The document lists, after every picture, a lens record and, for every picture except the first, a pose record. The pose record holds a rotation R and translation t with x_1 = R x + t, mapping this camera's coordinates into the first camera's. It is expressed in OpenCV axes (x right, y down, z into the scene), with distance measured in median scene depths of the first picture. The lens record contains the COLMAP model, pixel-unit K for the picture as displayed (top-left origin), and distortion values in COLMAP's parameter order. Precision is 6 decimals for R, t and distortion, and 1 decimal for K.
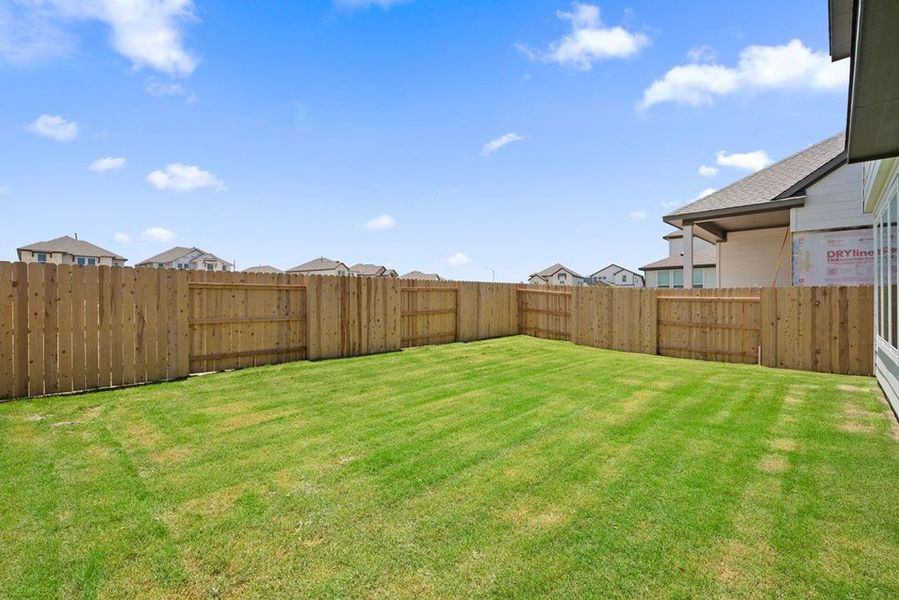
lens RADIAL K [[399.9, 0, 445.4], [0, 399.9, 302.4], [0, 0, 1]] dist [-0.000919, -0.000275]
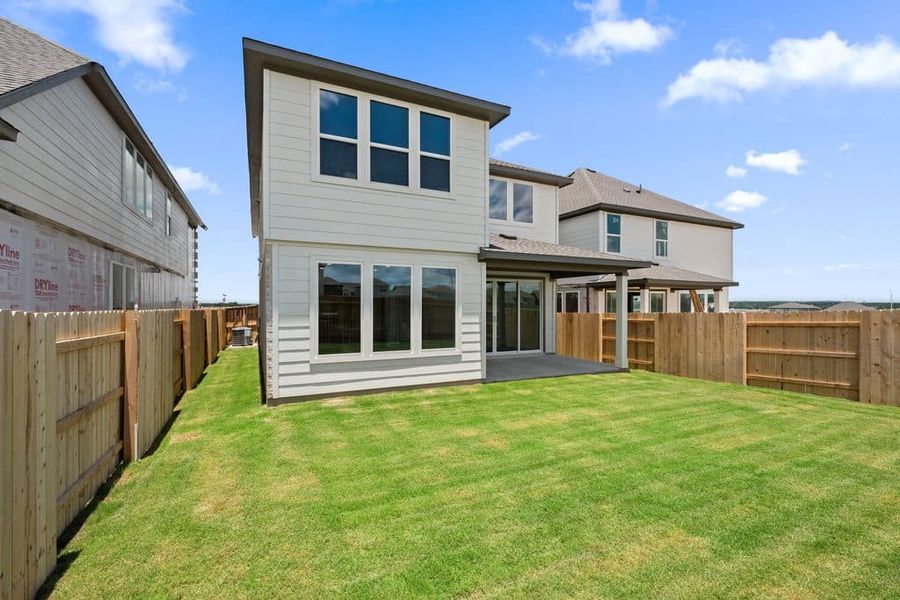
lens RADIAL K [[400.3, 0, 444.0], [0, 400.3, 300.1], [0, 0, 1]] dist [-0.000919, -0.000275]
pose [[-0.937315, 0.001853, 0.348477, 0.209545], [-0.000526, 0.999977, -0.006733, -0.048436], [-0.348482, -0.006495, -0.937293, 1.303578]]
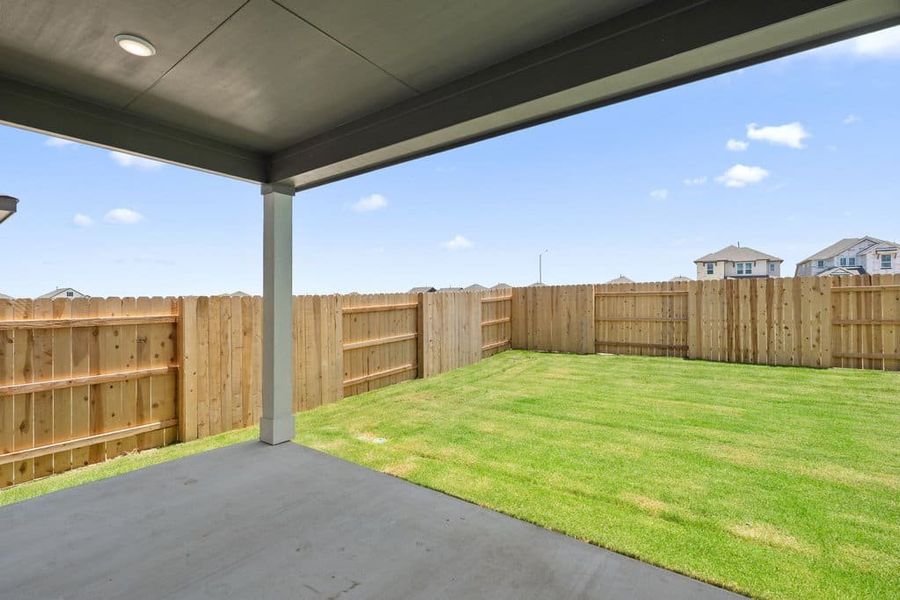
lens RADIAL K [[400.3, 0, 452.6], [0, 400.3, 296.5], [0, 0, 1]] dist [-0.000919, -0.000275]
pose [[0.134337, -0.014754, -0.990826, 0.590382], [0.001985, 0.999891, -0.014620, -0.011250], [0.990934, -0.000003, 0.134352, 0.169068]]
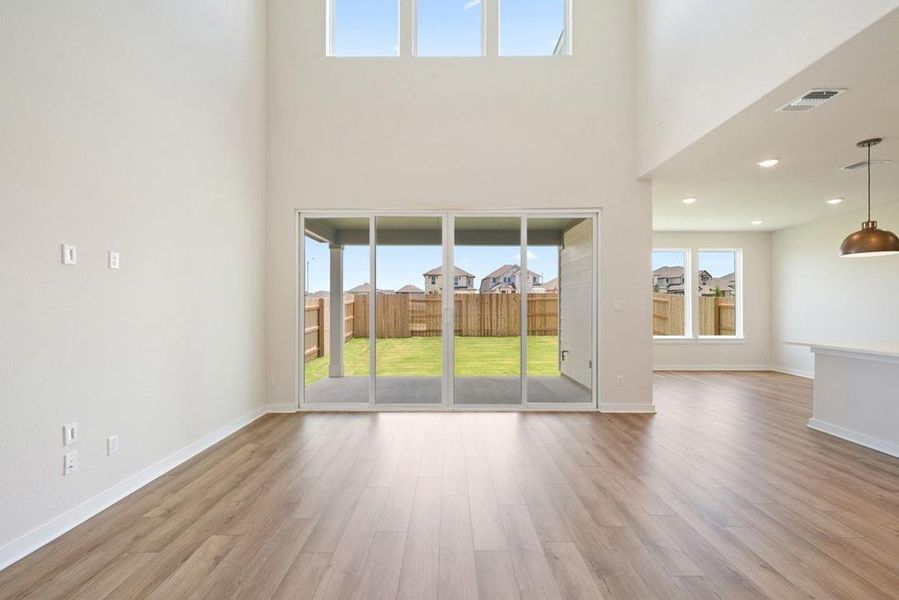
lens RADIAL K [[384.5, 0, 450.2], [0, 384.5, 303.6], [0, 0, 1]] dist [-0.002117, 0.000252]
pose [[0.703021, -0.002396, -0.711165, 0.872693], [-0.001214, 0.999989, -0.004569, -0.010709], [0.711168, 0.004076, 0.703010, -0.362556]]
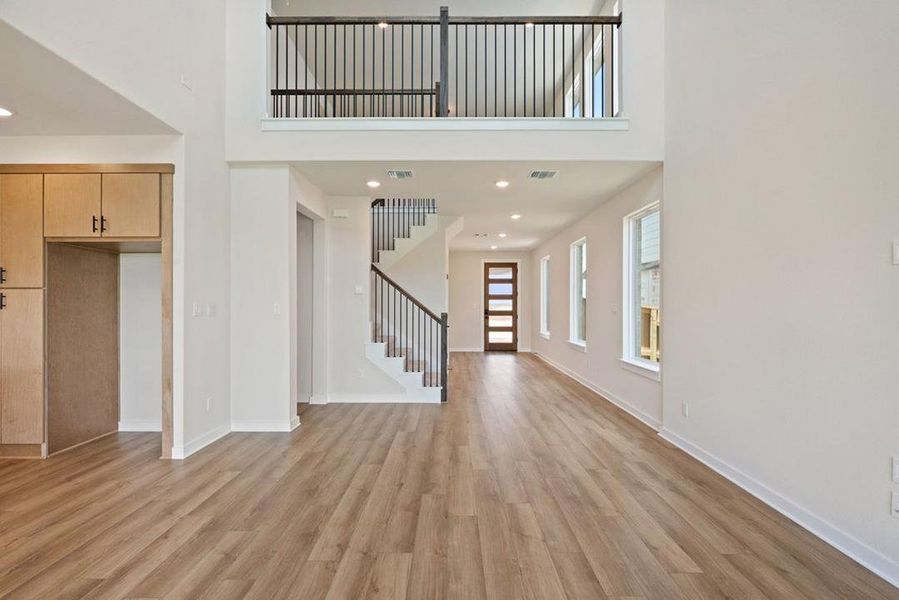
lens RADIAL K [[399.9, 0, 450.2], [0, 399.9, 301.1], [0, 0, 1]] dist [-0.000919, -0.000275]
pose [[-0.696426, 0.002568, 0.717624, 0.554980], [-0.001773, 0.999984, -0.005298, -0.015447], [-0.717627, -0.004962, -0.696410, -0.061446]]
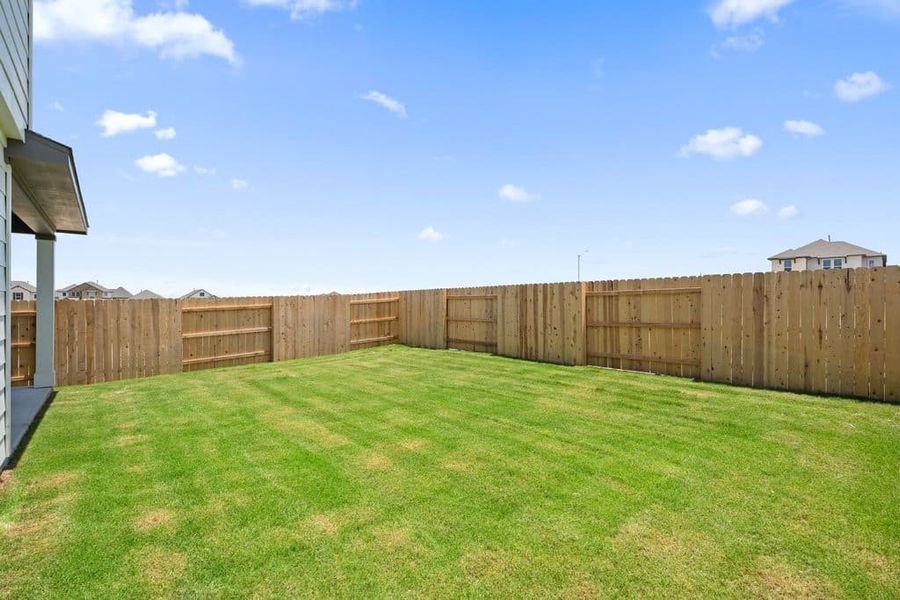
lens RADIAL K [[400.3, 0, 454.4], [0, 400.3, 302.3], [0, 0, 1]] dist [-0.000919, -0.000275]
pose [[-0.077681, -0.001121, -0.996978, 0.798817], [-0.002802, 0.999996, -0.000906, -0.015688], [0.996974, 0.002723, -0.077684, 0.832287]]
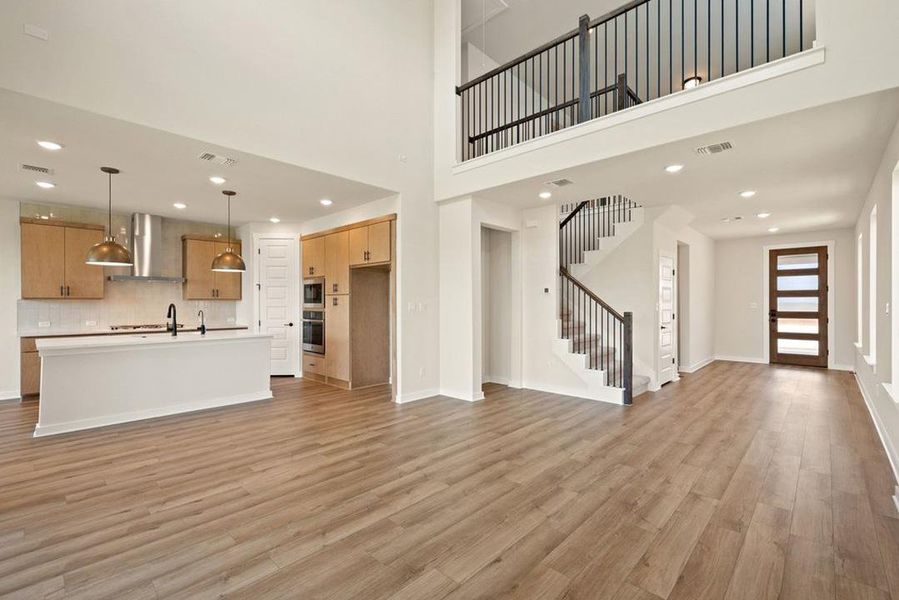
lens RADIAL K [[399.9, 0, 447.2], [0, 399.9, 301.2], [0, 0, 1]] dist [-0.000919, -0.000275]
pose [[-0.015133, 0.002237, 0.999883, 0.425345], [0.001105, 0.999997, -0.002221, -0.015695], [-0.999885, 0.001072, -0.015135, -0.196479]]
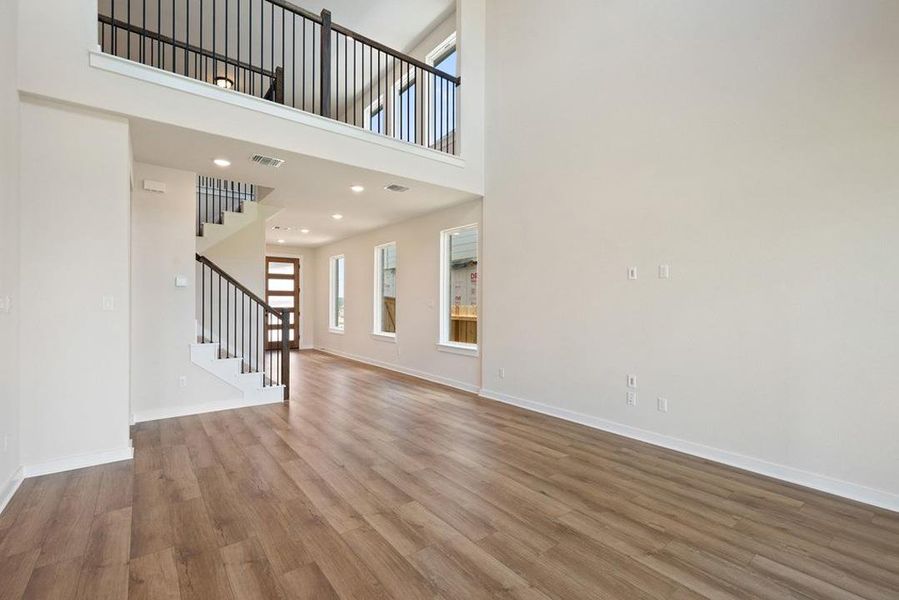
lens RADIAL K [[399.9, 0, 452.7], [0, 399.9, 301.9], [0, 0, 1]] dist [-0.000919, -0.000275]
pose [[-0.991702, -0.004766, 0.128473, 0.670654], [-0.004820, 0.999988, -0.000109, -0.011749], [-0.128471, -0.000727, -0.991713, 0.066187]]
